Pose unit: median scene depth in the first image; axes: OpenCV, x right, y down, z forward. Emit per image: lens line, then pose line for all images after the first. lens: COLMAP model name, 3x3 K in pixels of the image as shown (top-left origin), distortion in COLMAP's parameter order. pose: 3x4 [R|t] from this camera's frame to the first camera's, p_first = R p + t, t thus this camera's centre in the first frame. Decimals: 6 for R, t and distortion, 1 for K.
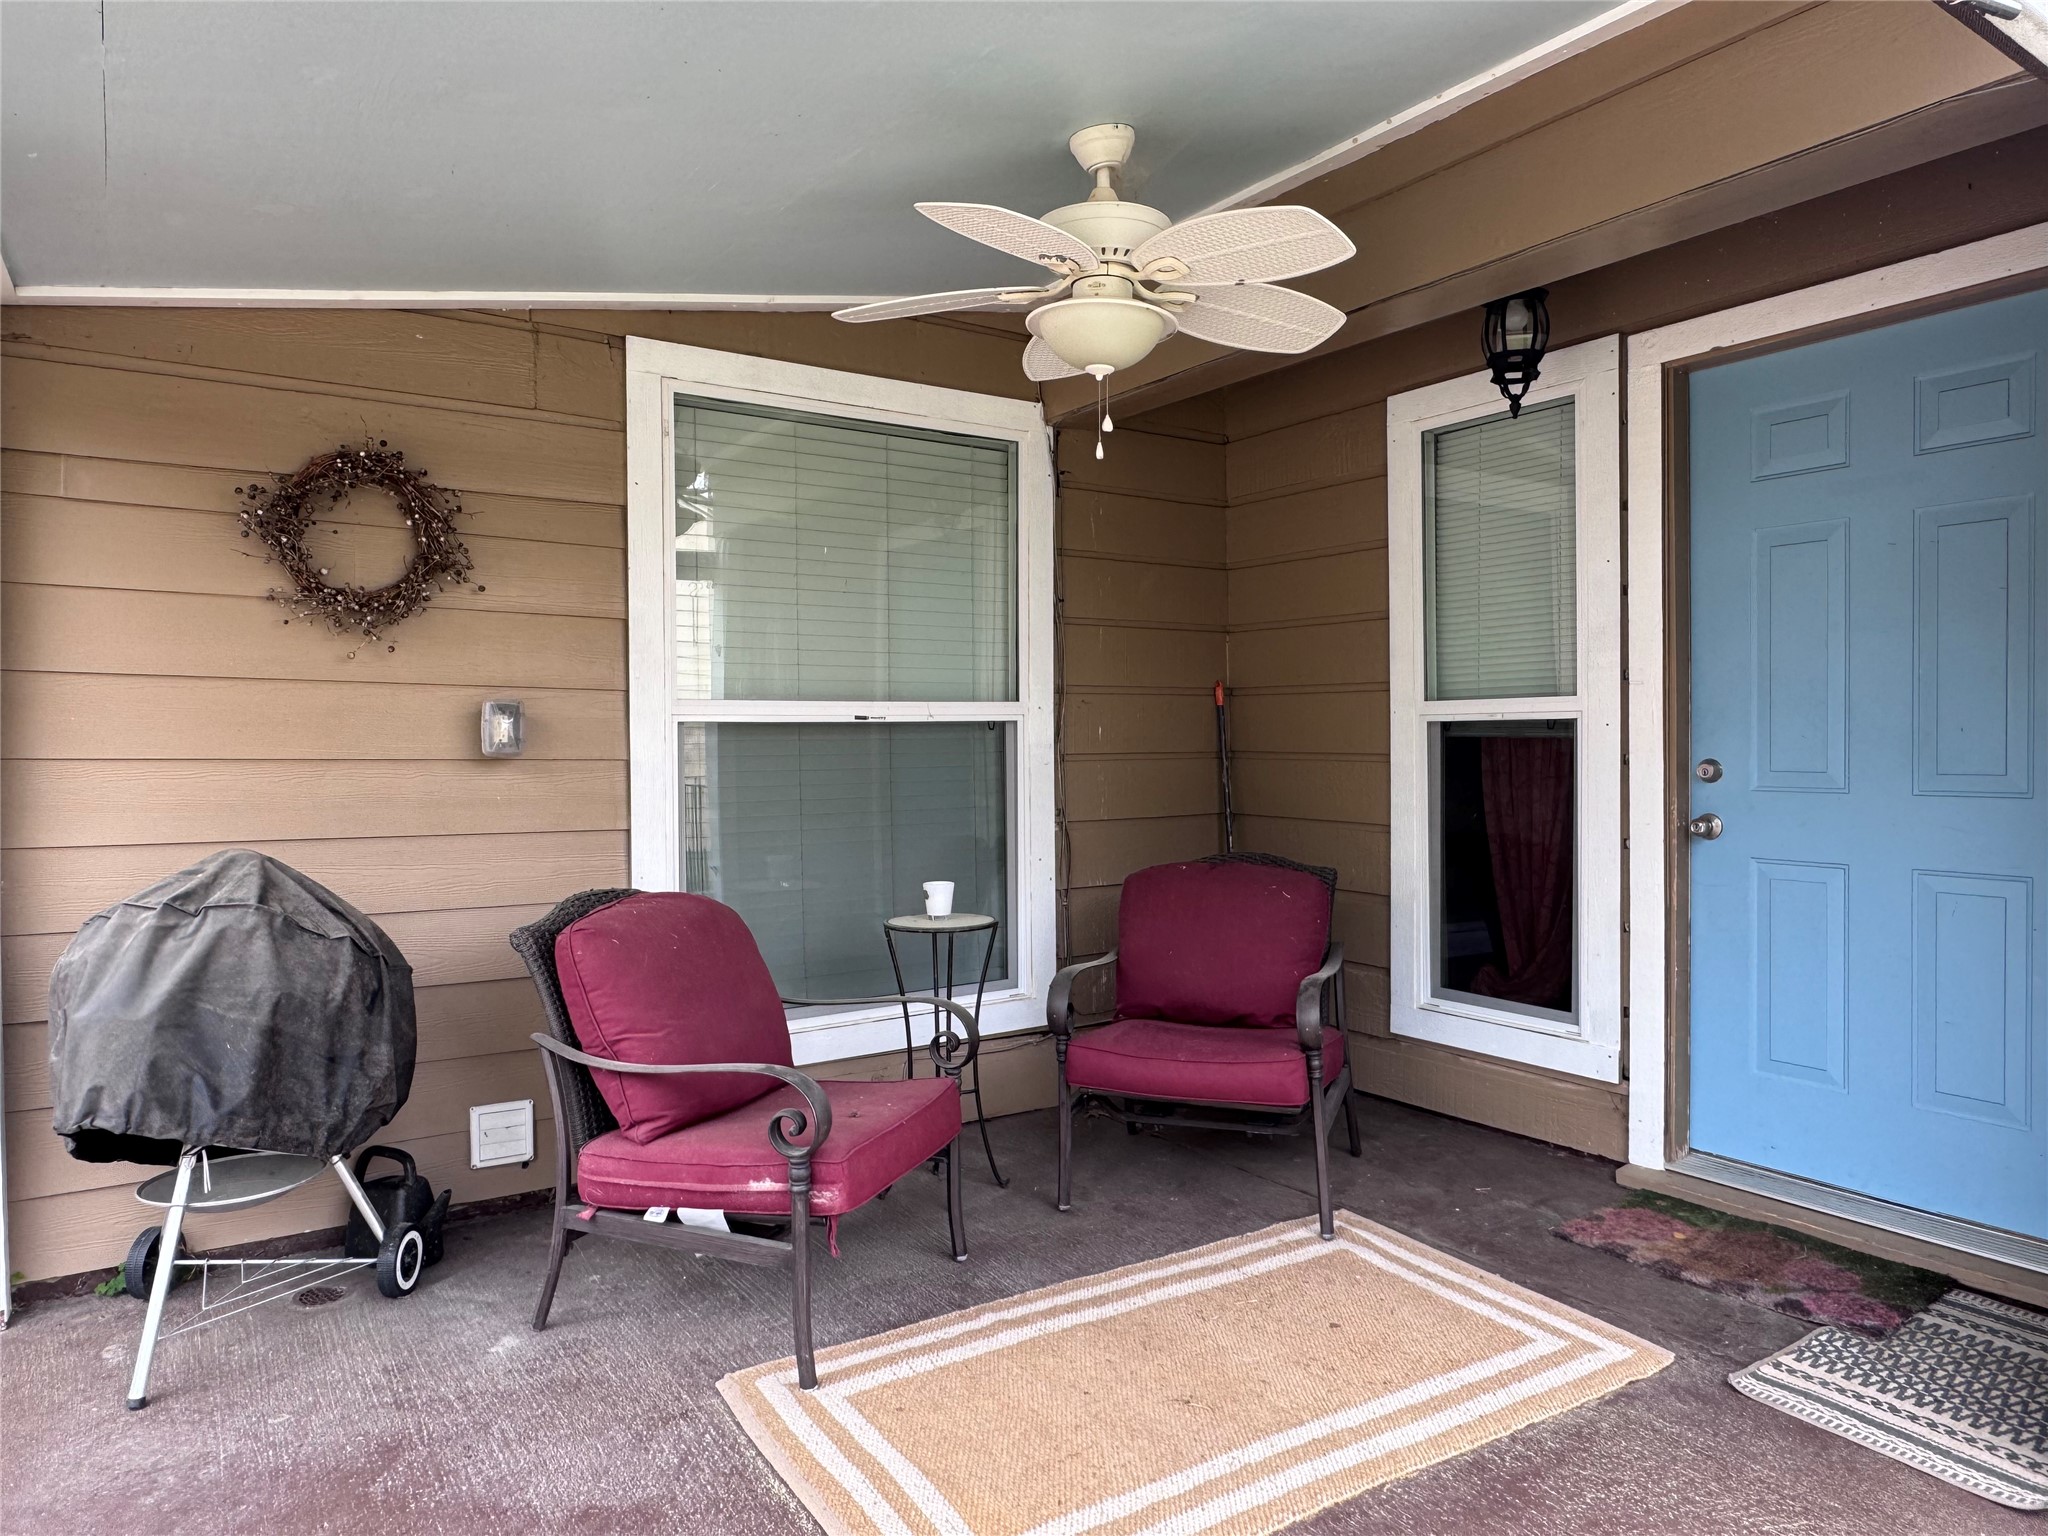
lens RADIAL K [[1335.0, 0, 1025.2], [0, 1335.0, 758.6], [0, 0, 1]] dist [-0.000440, 0.000467]
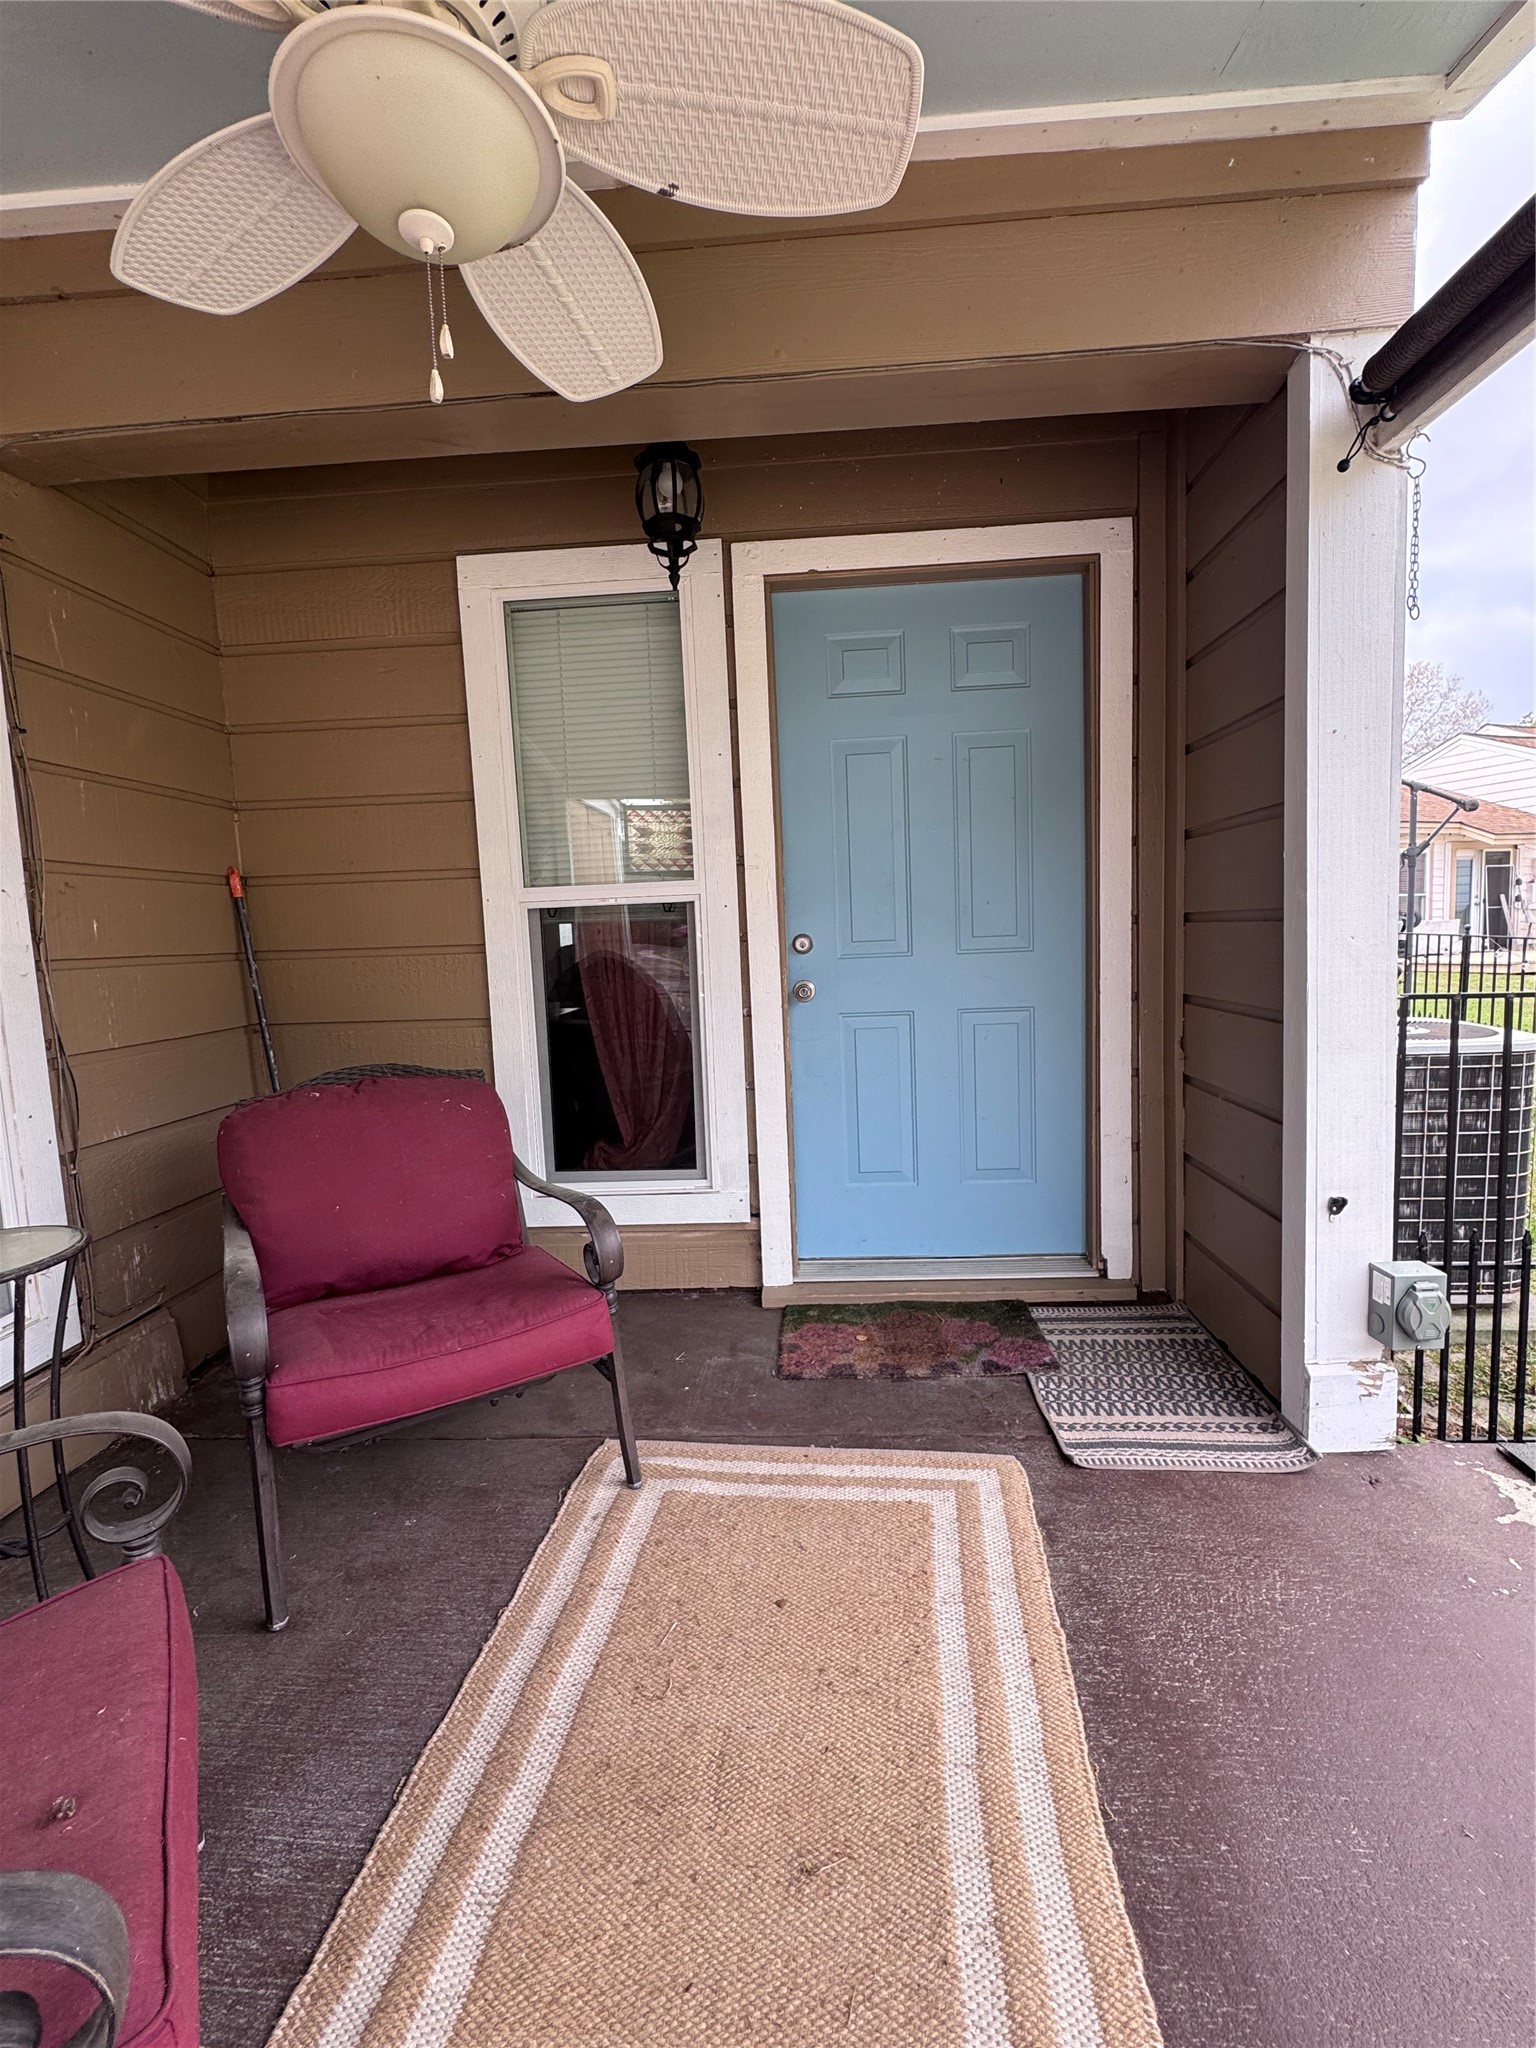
lens RADIAL K [[918.6, 0, 768.0], [0, 918.6, 1024.0], [0, 0, 1]] dist [-0.001494, 0.000137]
pose [[0.606706, -0.095820, 0.789130, -0.167819], [0.048468, 0.995321, 0.083593, 0.011027], [-0.793447, -0.012469, 0.608511, 0.568270]]
